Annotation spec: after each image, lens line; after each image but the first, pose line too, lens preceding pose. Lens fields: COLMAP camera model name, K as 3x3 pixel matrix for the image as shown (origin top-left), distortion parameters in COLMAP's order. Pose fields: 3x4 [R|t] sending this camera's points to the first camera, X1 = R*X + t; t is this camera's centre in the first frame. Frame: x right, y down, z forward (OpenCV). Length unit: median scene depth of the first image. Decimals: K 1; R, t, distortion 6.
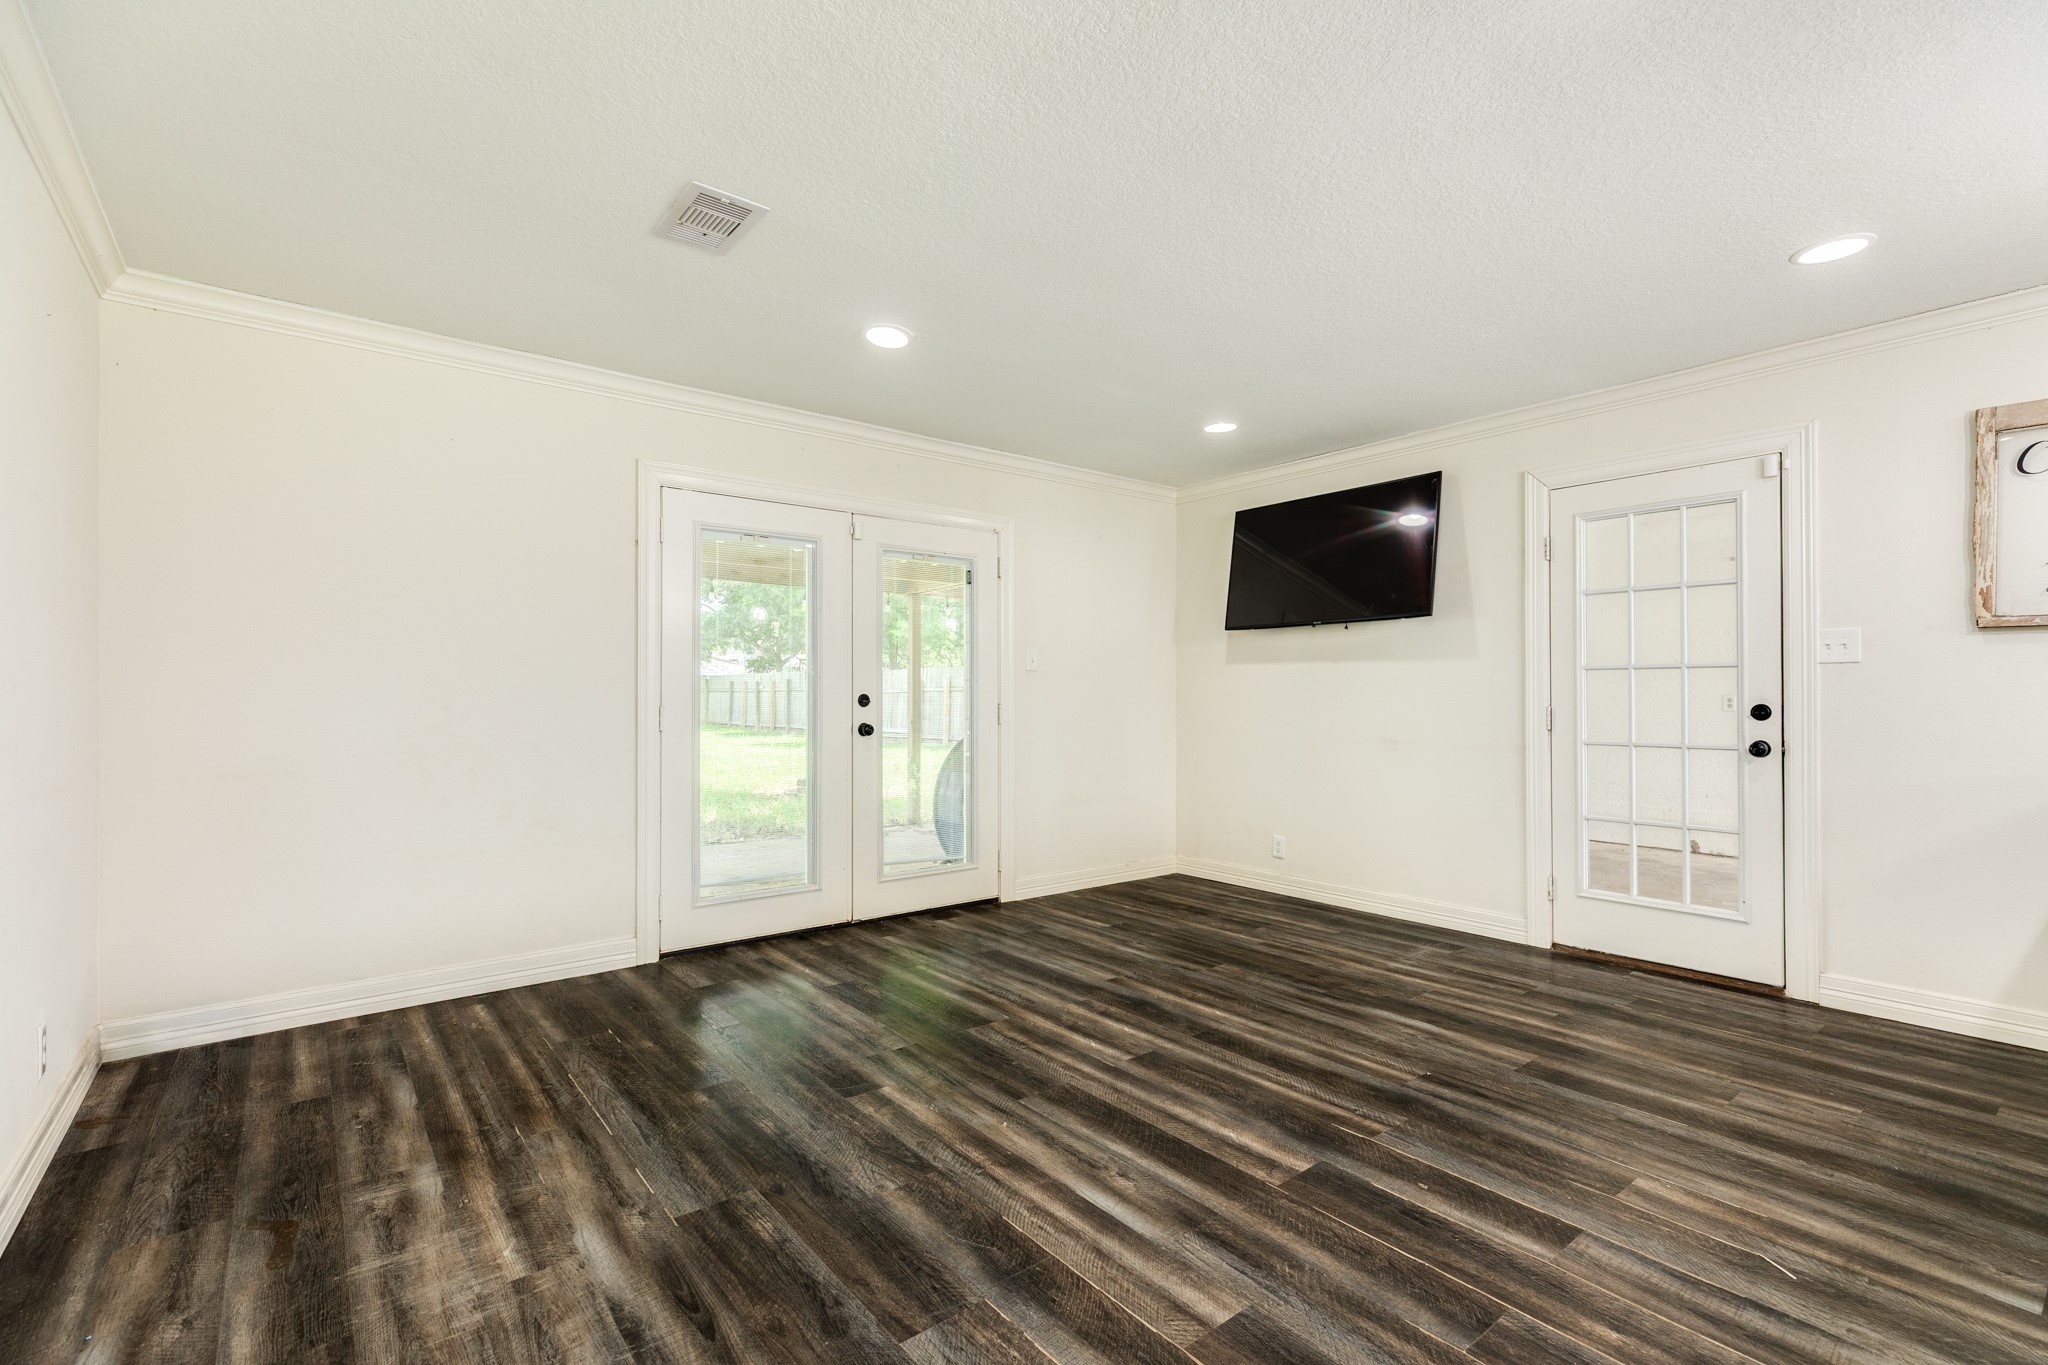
lens RADIAL K [[914.3, 0, 1022.3], [0, 914.3, 688.3], [0, 0, 1]] dist [0.003628, -0.000185]
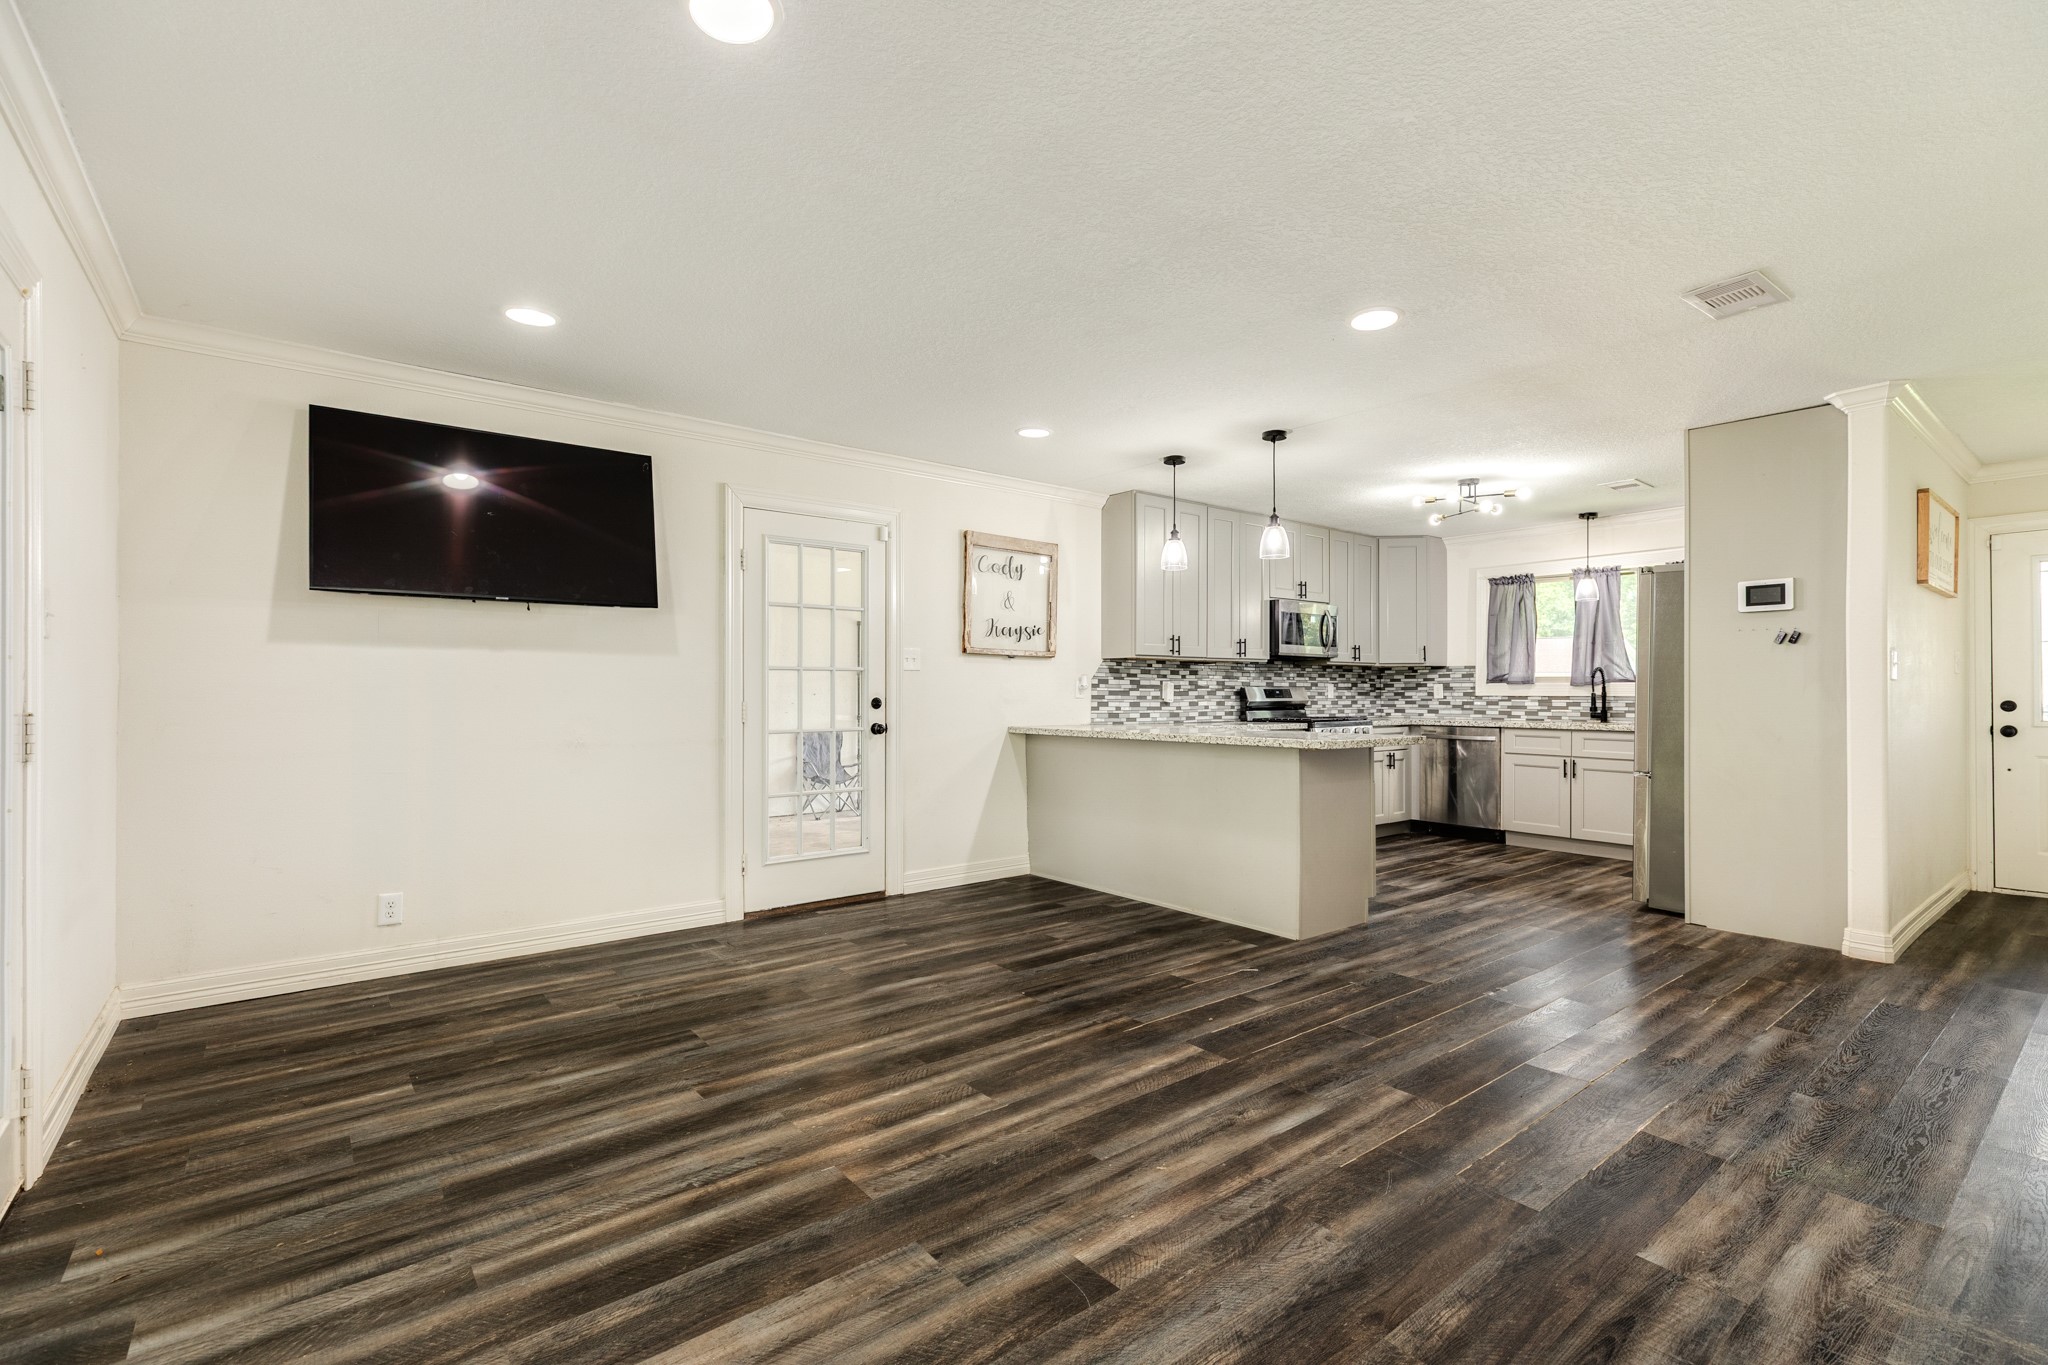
lens RADIAL K [[914.3, 0, 1022.3], [0, 914.3, 688.3], [0, 0, 1]] dist [0.003628, -0.000185]
pose [[0.000620, 0.000976, 0.999999, -0.790374], [-0.007830, 0.999969, -0.000971, 0.002666], [-0.999969, -0.007830, 0.000628, 0.972999]]
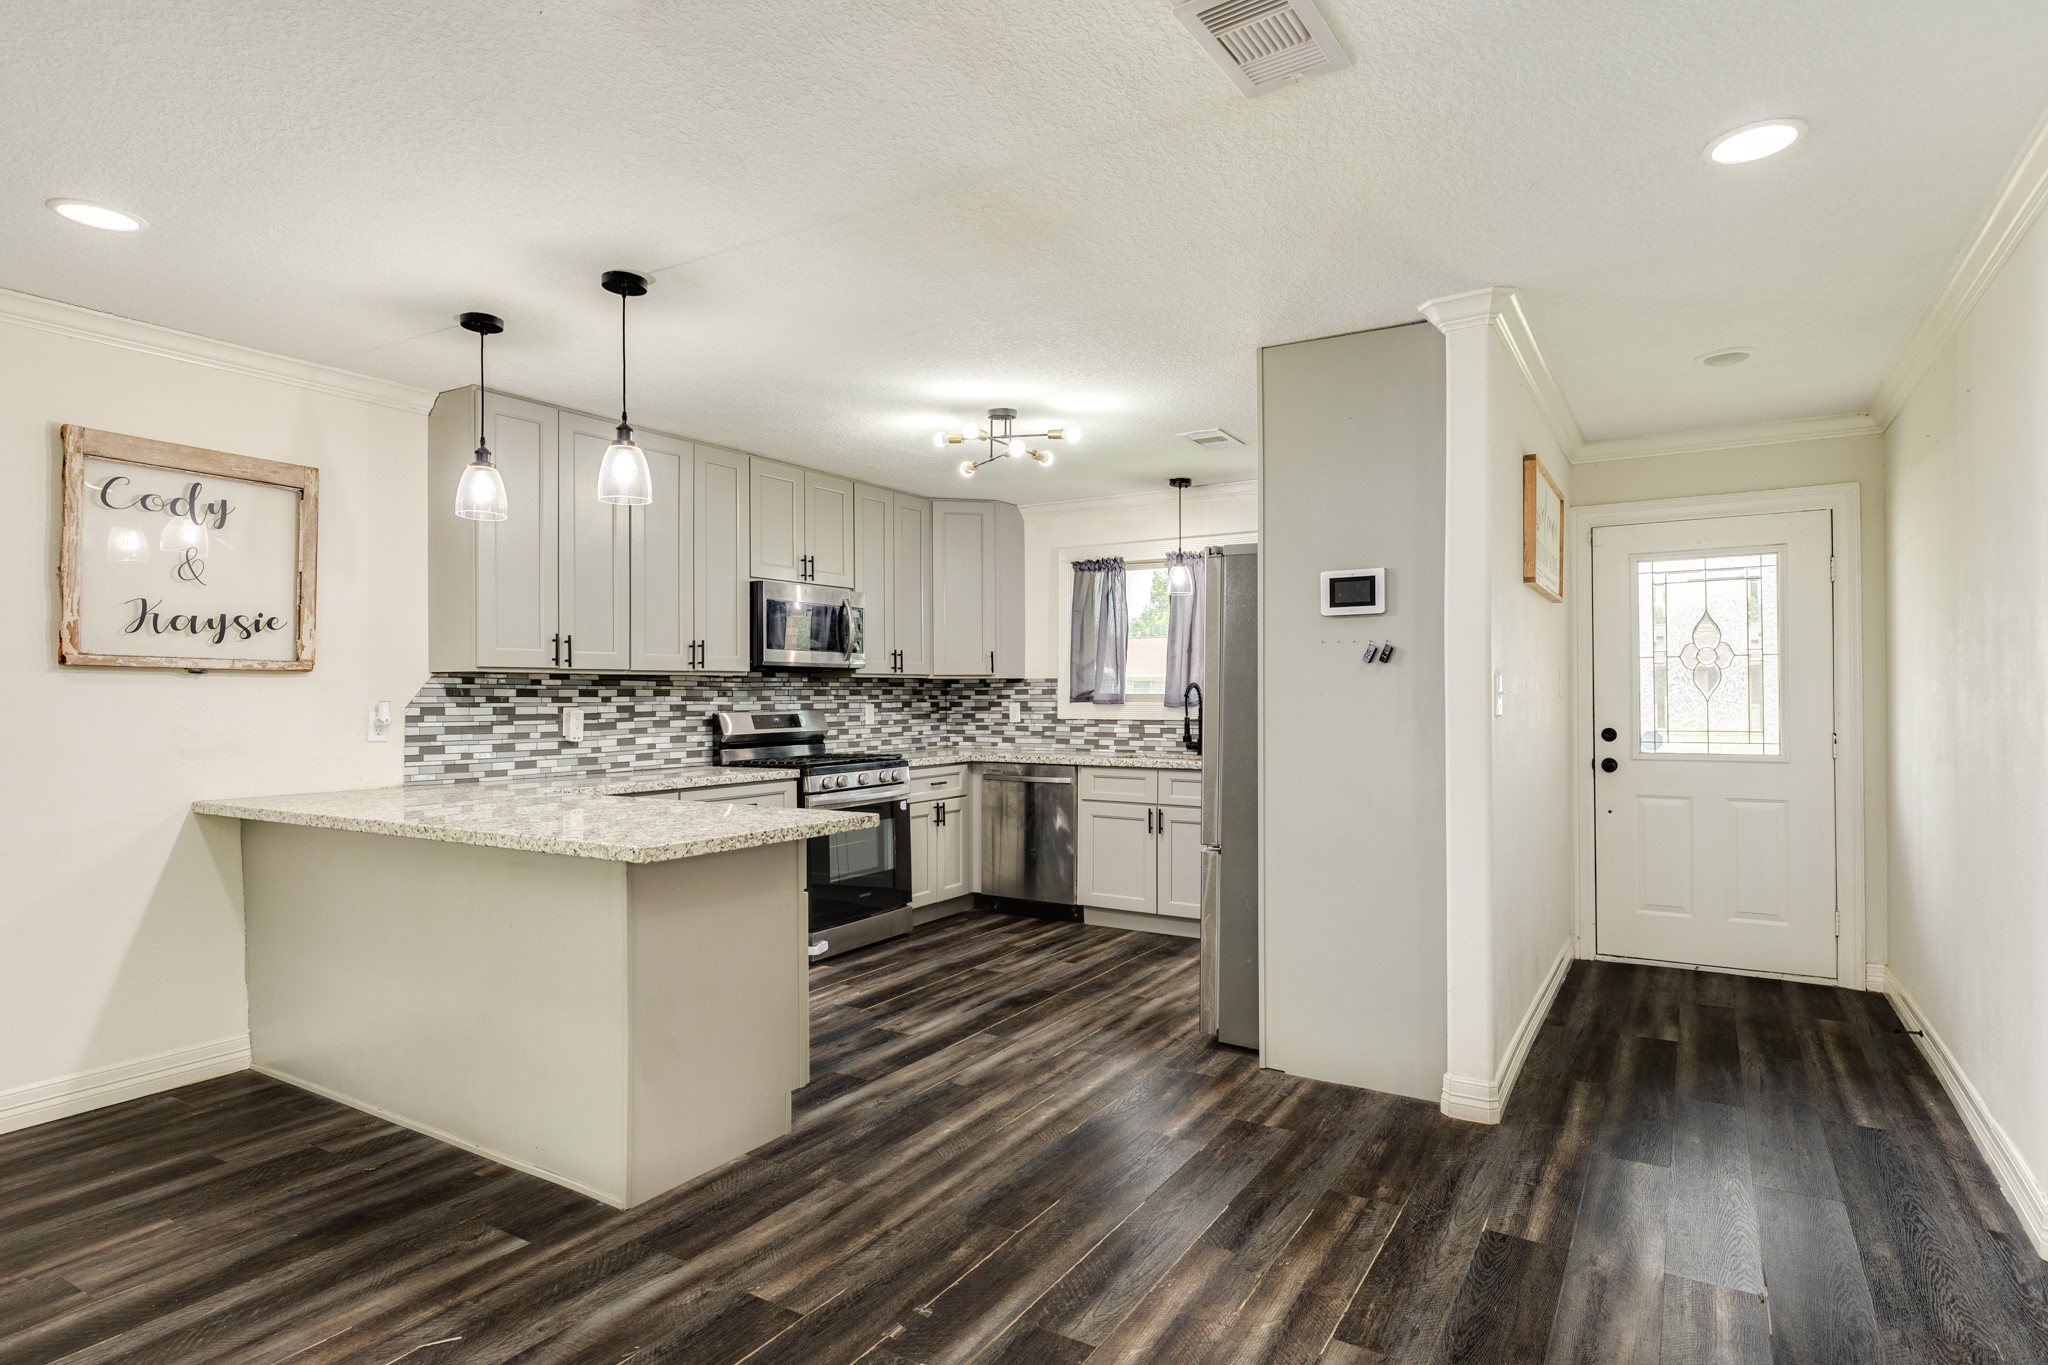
lens RADIAL K [[1092.7, 0, 1020.7], [0, 1092.7, 690.7], [0, 0, 1]] dist [0.002343, 0.000112]
pose [[-0.337802, 0.000590, 0.941217, -0.319948], [-0.003501, 0.999992, -0.001883, -0.045920], [-0.941211, -0.003932, -0.337797, 0.522516]]
